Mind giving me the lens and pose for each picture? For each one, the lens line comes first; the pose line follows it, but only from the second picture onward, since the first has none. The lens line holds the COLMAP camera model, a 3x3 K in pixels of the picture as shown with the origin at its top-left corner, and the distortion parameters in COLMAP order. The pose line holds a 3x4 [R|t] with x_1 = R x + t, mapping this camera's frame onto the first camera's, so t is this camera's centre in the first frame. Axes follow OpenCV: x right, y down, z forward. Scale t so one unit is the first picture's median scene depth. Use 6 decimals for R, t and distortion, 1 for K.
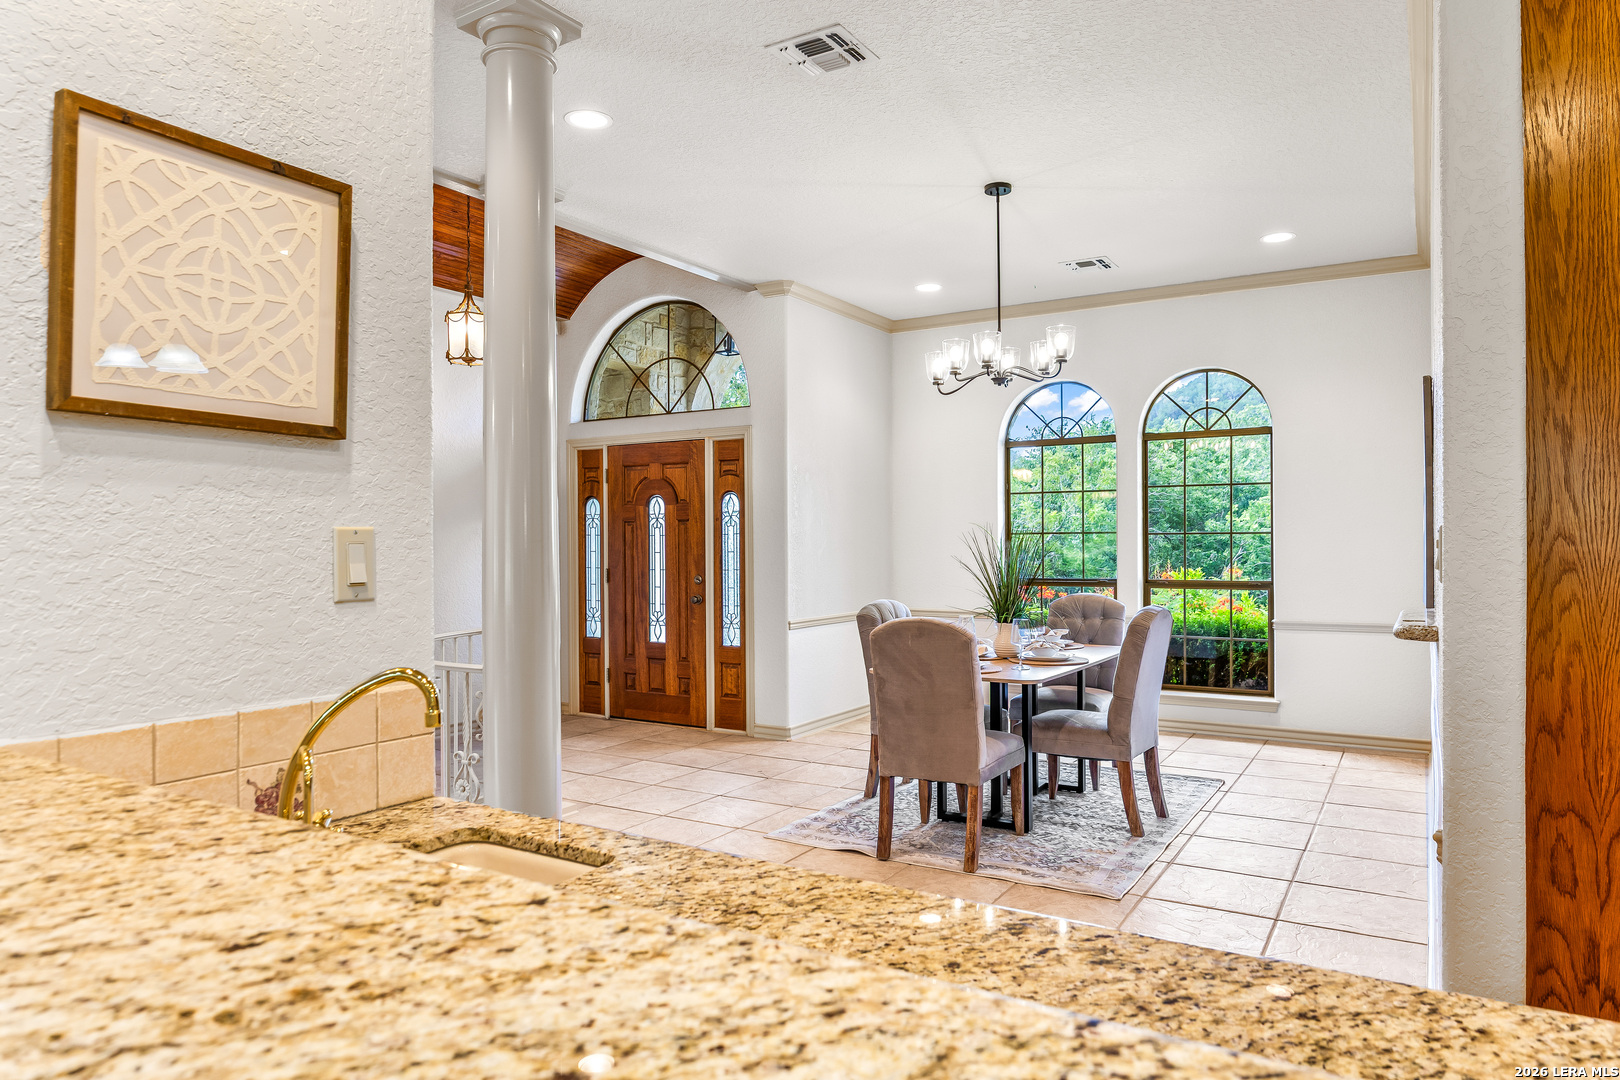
lens RADIAL K [[1036.0, 0, 809.0], [0, 1036.0, 535.9], [0, 0, 1]] dist [-0.019154, -0.002400]
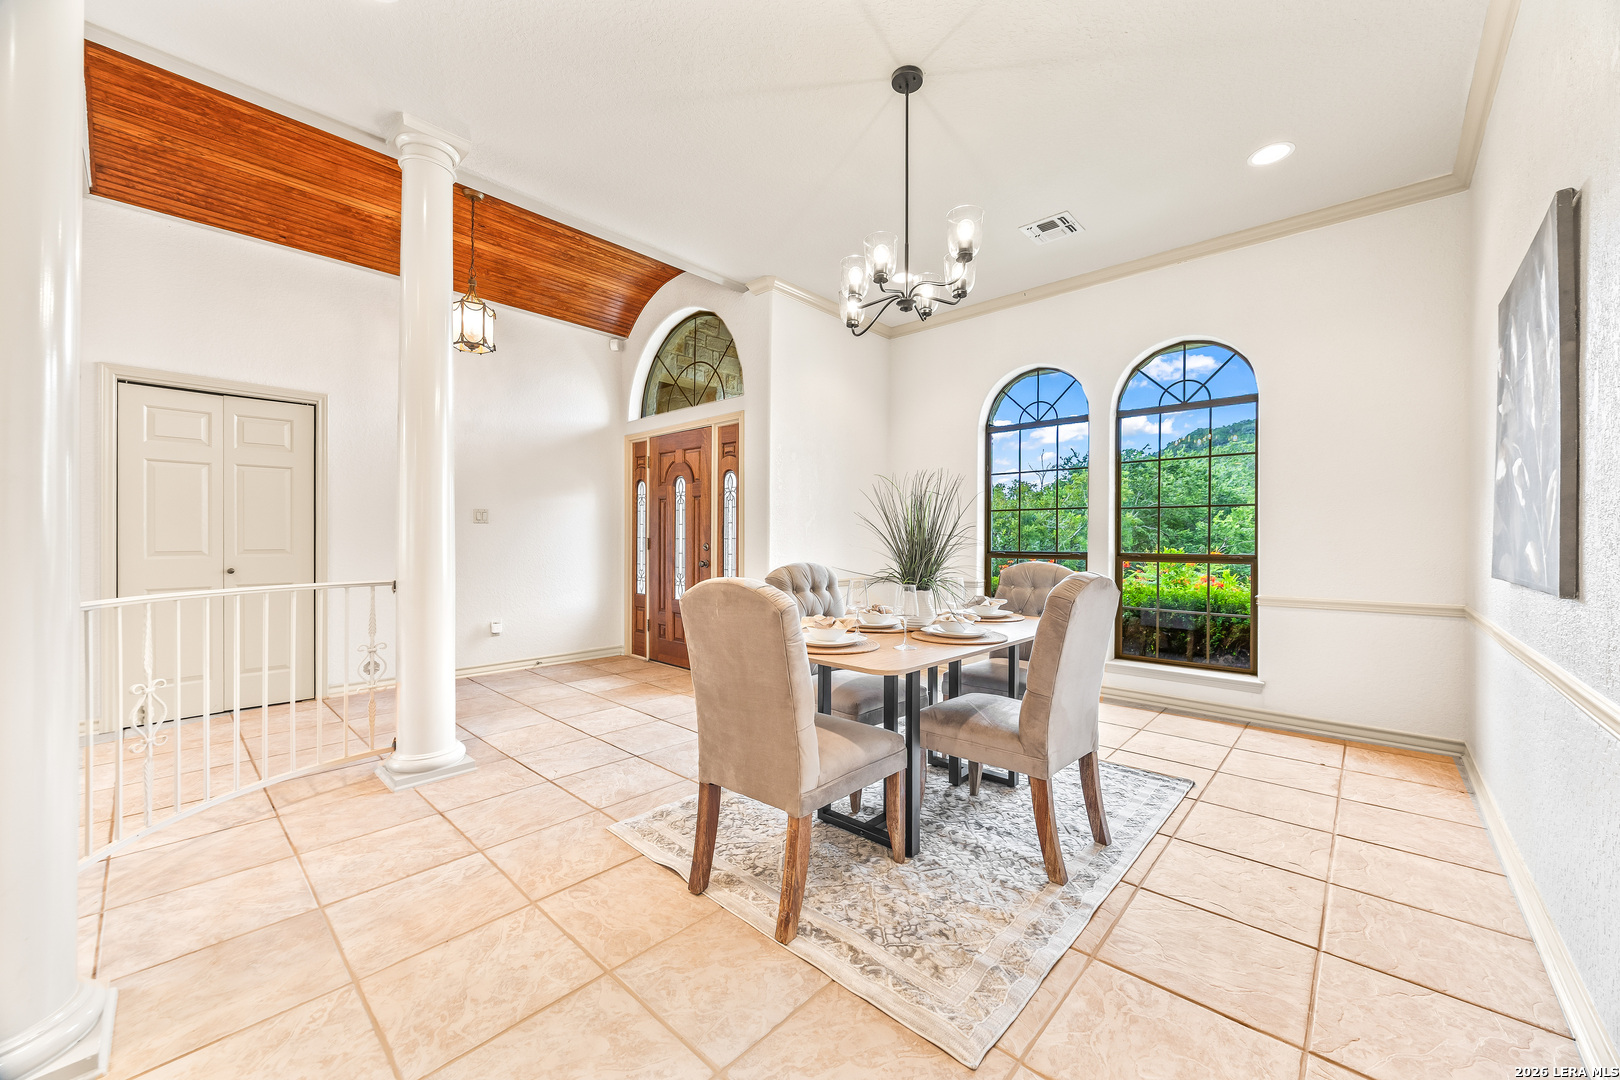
lens RADIAL K [[620.5, 0, 820.1], [0, 620.5, 536.3], [0, 0, 1]] dist [0.000561, 0.000746]
pose [[0.983360, 0.010561, -0.181361, 0.150636], [-0.010431, 0.999944, 0.001671, 0.028816], [0.181368, 0.000249, 0.983415, 0.348870]]
